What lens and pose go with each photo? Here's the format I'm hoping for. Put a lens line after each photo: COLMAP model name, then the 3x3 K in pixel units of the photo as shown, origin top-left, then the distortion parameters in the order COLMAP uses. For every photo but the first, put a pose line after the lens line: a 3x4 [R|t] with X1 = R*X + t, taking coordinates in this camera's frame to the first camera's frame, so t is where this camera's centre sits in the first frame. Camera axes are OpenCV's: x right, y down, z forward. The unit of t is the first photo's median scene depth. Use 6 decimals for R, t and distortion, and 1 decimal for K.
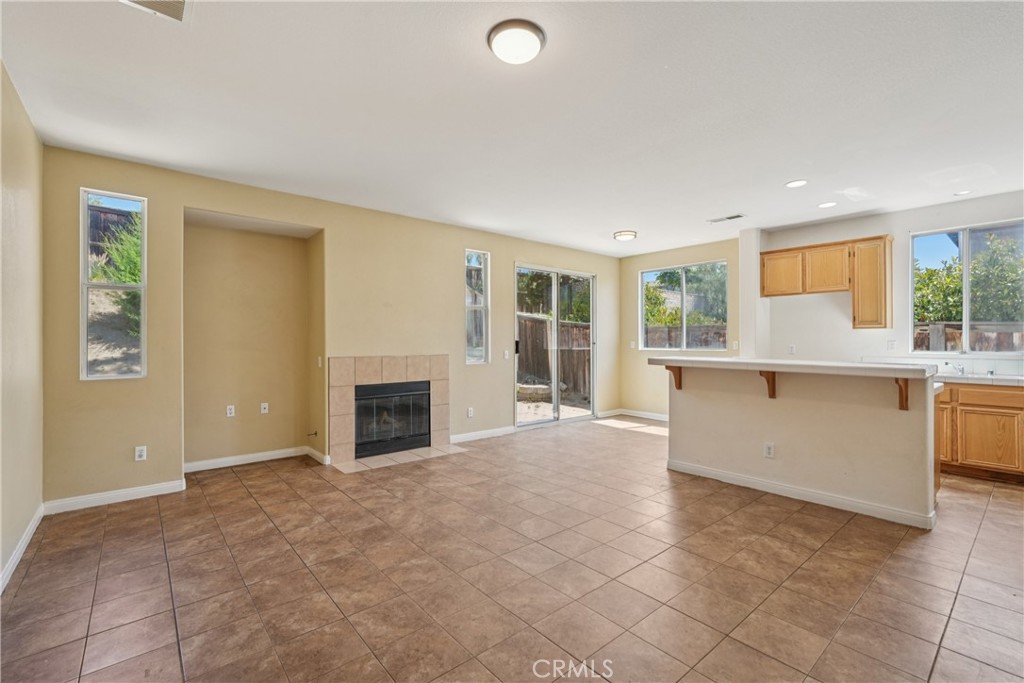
lens RADIAL K [[449.2, 0, 513.8], [0, 449.2, 341.6], [0, 0, 1]] dist [-0.015620, 0.007225]
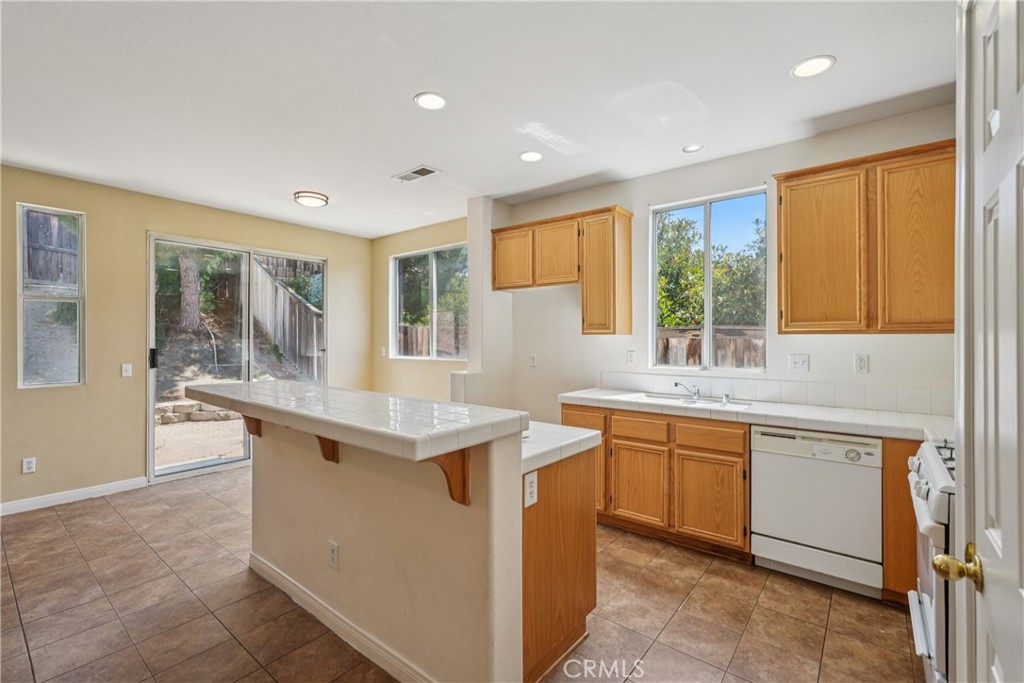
lens RADIAL K [[449.2, 0, 513.8], [0, 449.2, 341.6], [0, 0, 1]] dist [-0.015620, 0.007225]
pose [[0.981061, 0.000519, 0.193701, 0.604924], [-0.001130, 0.999995, 0.003046, -0.023206], [-0.193698, -0.003208, 0.981056, 0.358812]]
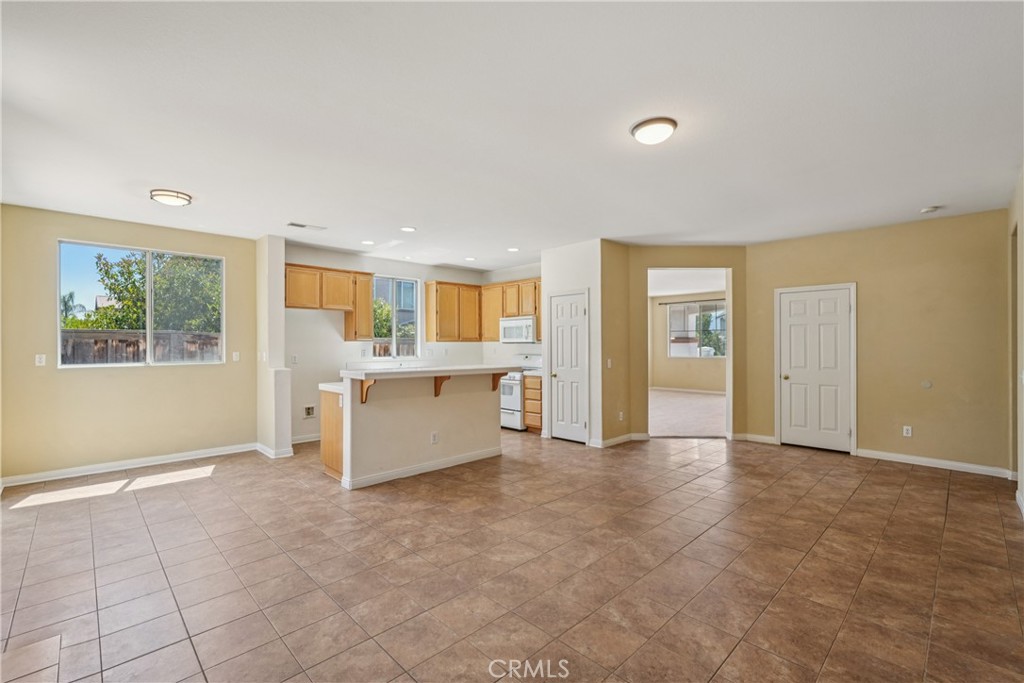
lens RADIAL K [[449.2, 0, 513.8], [0, 449.2, 341.6], [0, 0, 1]] dist [-0.015620, 0.007225]
pose [[-0.071409, 0.007181, 0.997421, -0.647157], [0.004100, 0.999968, -0.006906, -0.020023], [-0.997439, 0.003596, -0.071437, 0.762361]]
